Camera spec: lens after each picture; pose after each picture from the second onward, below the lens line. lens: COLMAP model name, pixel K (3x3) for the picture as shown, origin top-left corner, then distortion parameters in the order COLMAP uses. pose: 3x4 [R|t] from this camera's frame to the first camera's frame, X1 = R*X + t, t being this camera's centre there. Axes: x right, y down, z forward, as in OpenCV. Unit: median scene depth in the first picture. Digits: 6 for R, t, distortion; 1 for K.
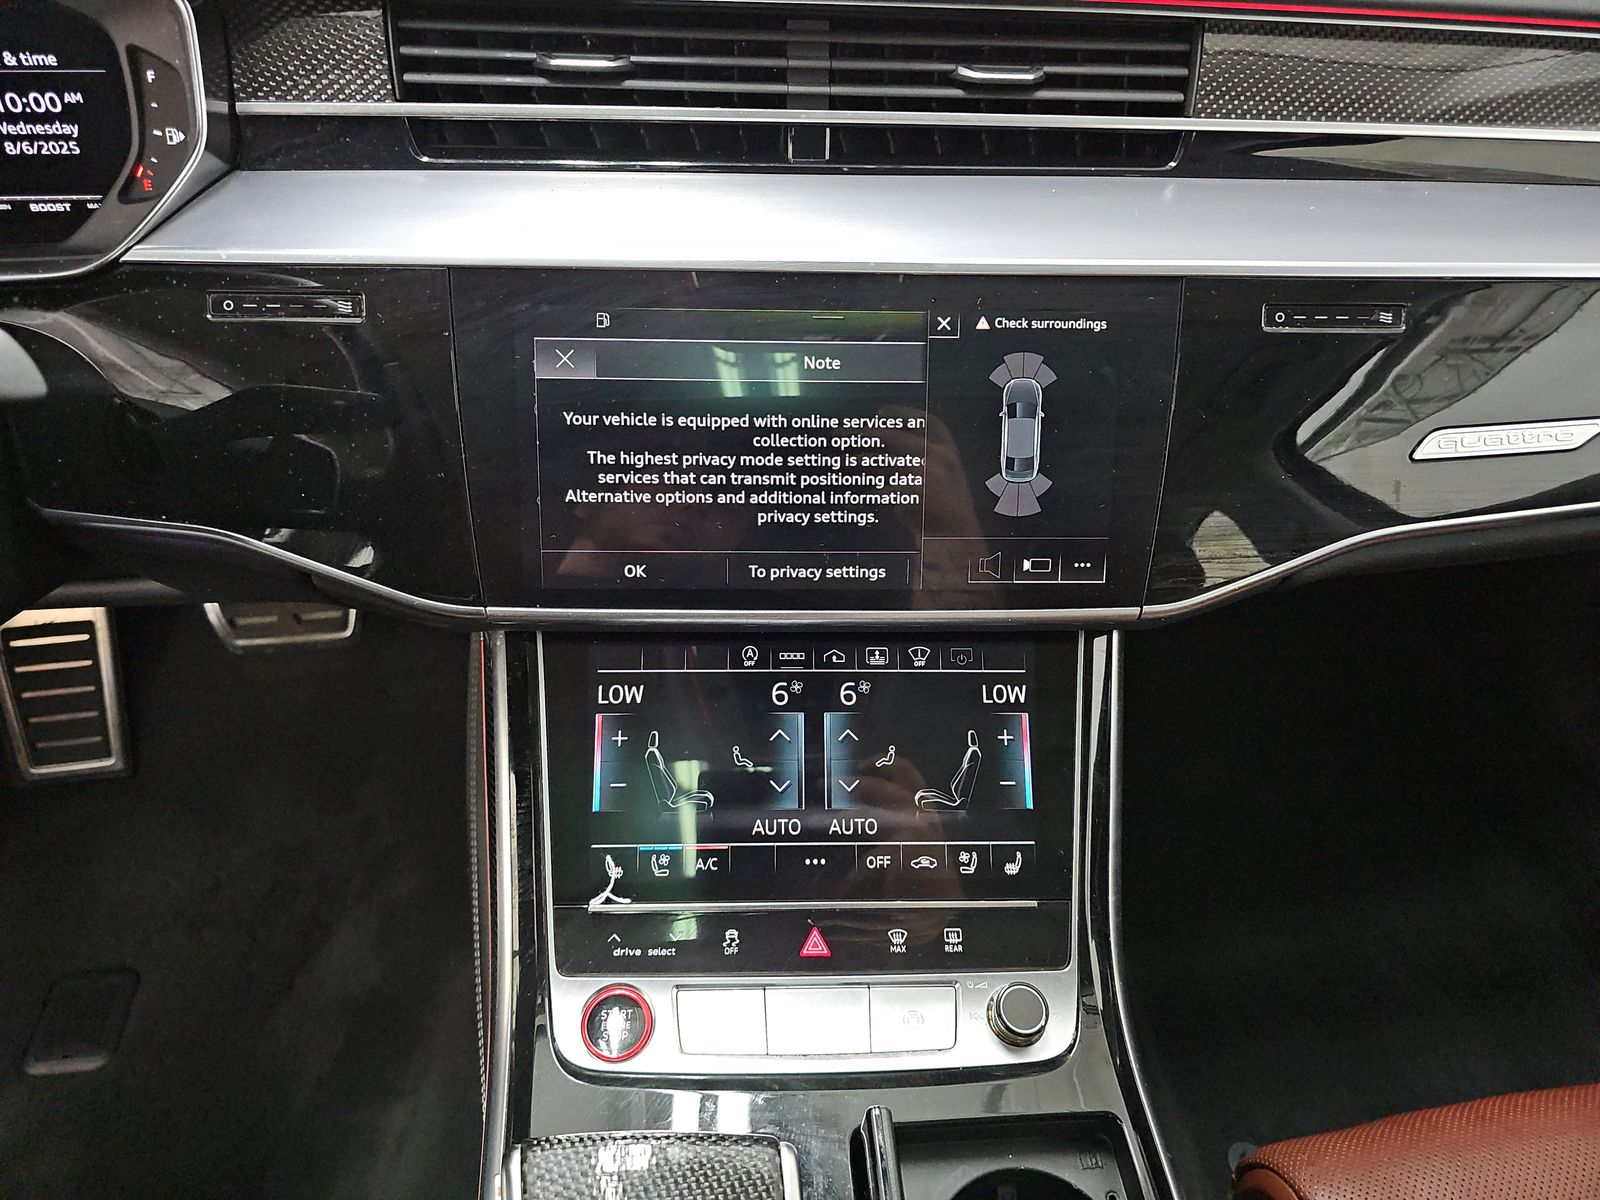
lens RADIAL K [[1063.6, 0, 813.3], [0, 1063.6, 598.0], [0, 0, 1]] dist [0.044354, -0.041621]
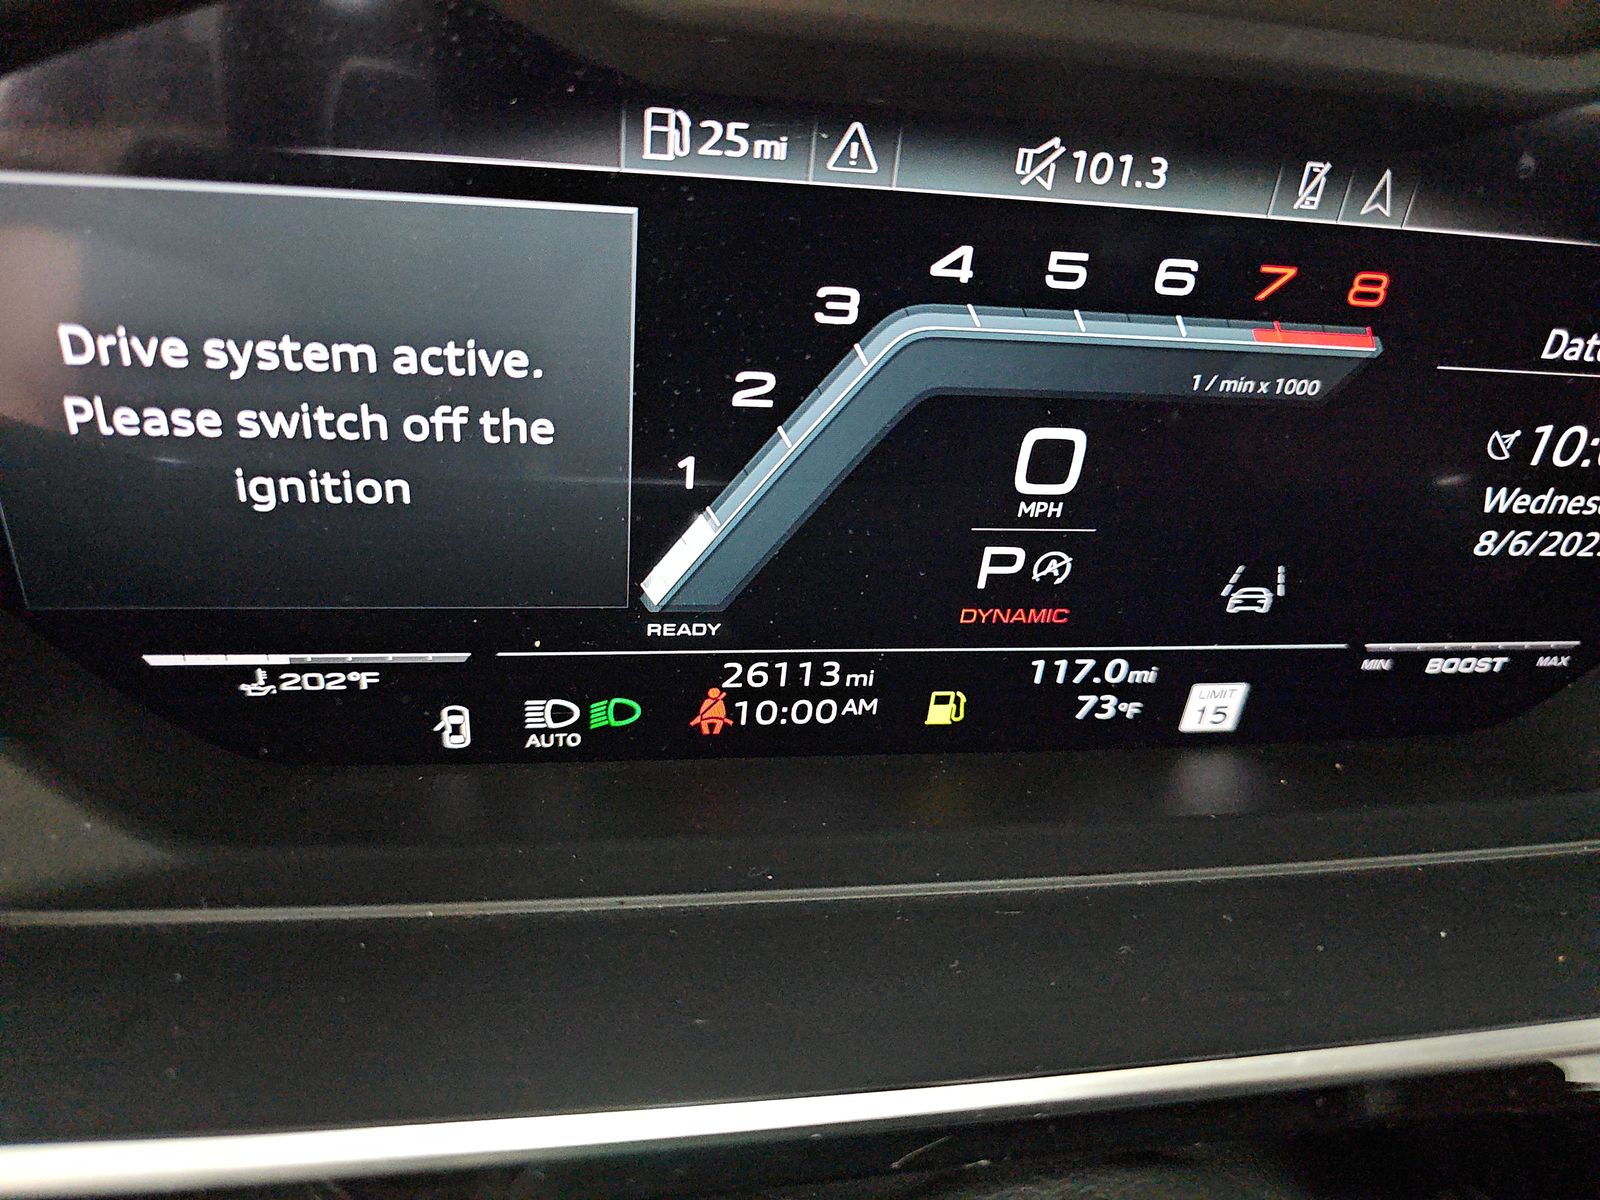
lens RADIAL K [[1069.0, 0, 800.0], [0, 1069.0, 600.0], [0, 0, 1]] dist [-0.023681, -0.039253]
pose [[0.992340, 0.013489, 0.122801, -1.087549], [0.003955, 0.990043, -0.140708, -0.354413], [-0.123477, 0.140115, 0.982406, 0.668492]]
